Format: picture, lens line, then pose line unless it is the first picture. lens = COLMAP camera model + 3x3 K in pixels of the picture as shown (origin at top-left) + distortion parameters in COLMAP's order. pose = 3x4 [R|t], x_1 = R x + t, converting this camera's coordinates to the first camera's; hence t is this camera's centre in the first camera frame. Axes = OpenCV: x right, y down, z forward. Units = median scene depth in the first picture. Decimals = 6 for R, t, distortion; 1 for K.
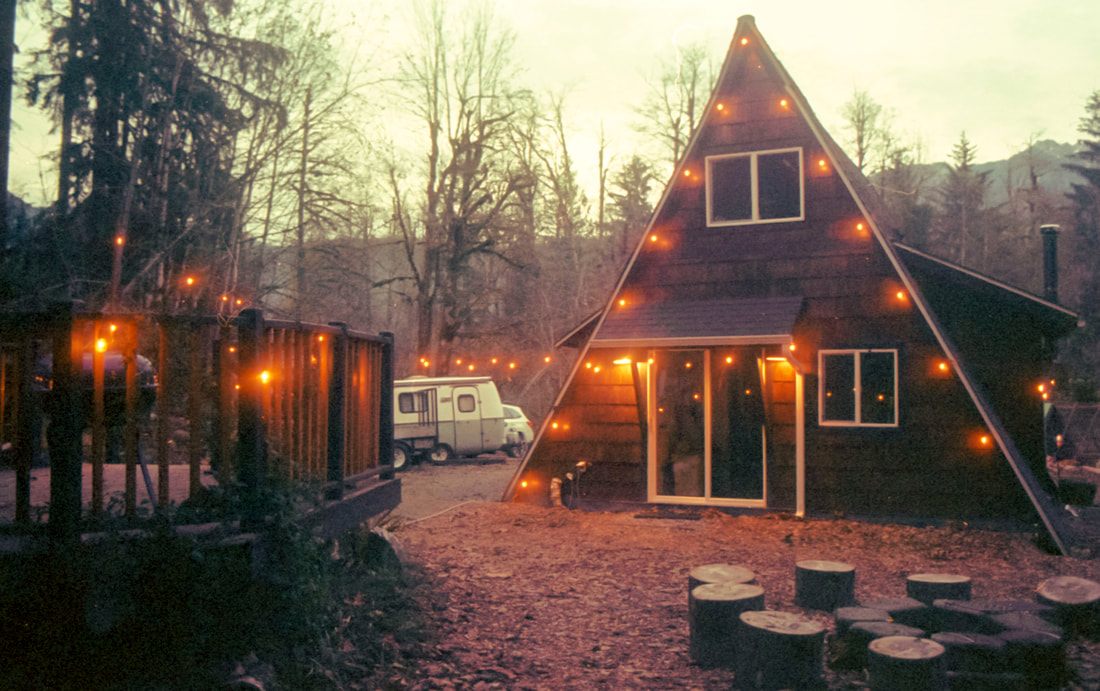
lens RADIAL K [[963.4, 0, 550.0], [0, 963.4, 345.5], [0, 0, 1]] dist [-0.031890, -0.017394]
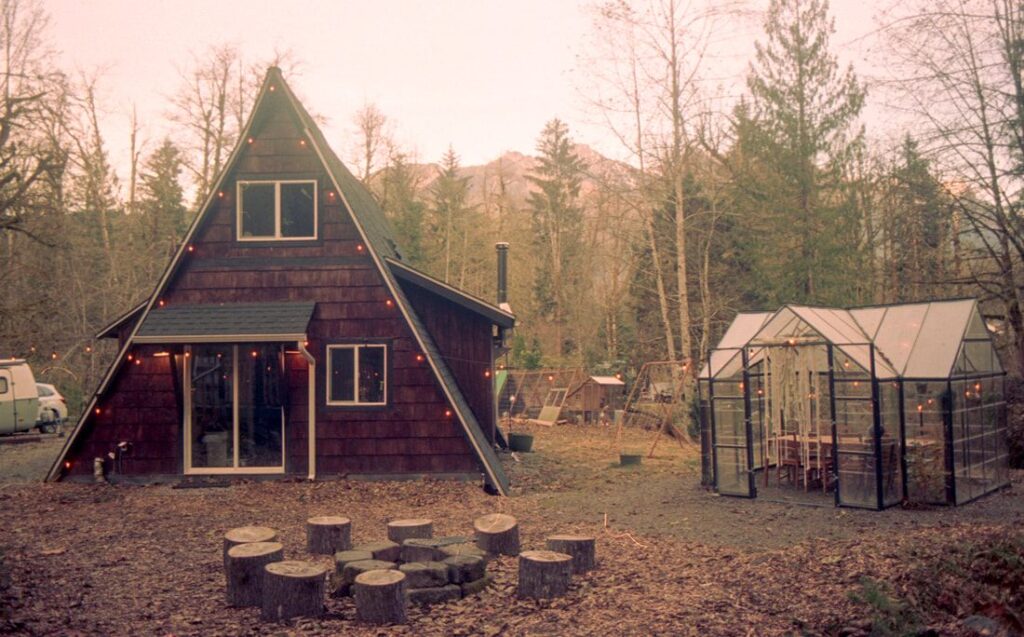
lens RADIAL K [[857.4, 0, 512.0], [0, 857.4, 318.5], [0, 0, 1]] dist [-0.104412, 0.095463]
pose [[0.886447, 0.010088, 0.462720, -0.021950], [-0.012150, 0.999925, 0.001477, -0.034115], [-0.462671, -0.006931, 0.886503, -0.097651]]
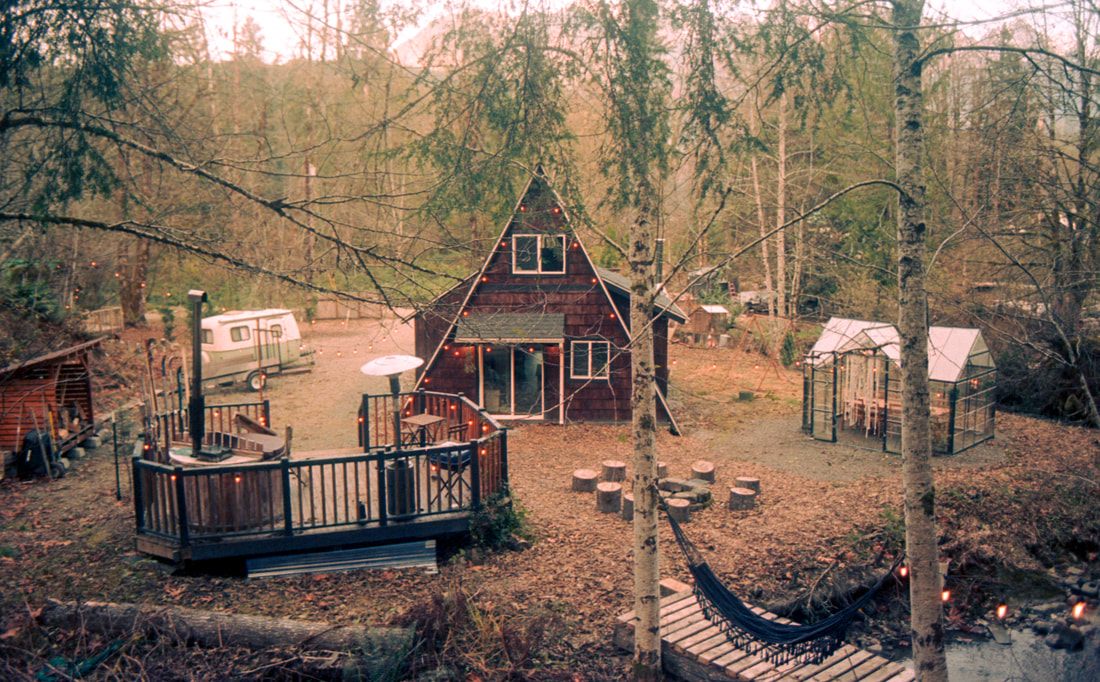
lens RADIAL K [[921.1, 0, 550.0], [0, 921.1, 341.0], [0, 0, 1]] dist [-0.104412, 0.095463]
pose [[0.894720, -0.064333, 0.441969, -0.590251], [-0.024613, 0.980966, 0.192615, -0.354503], [-0.445948, -0.183215, 0.876106, -0.633471]]
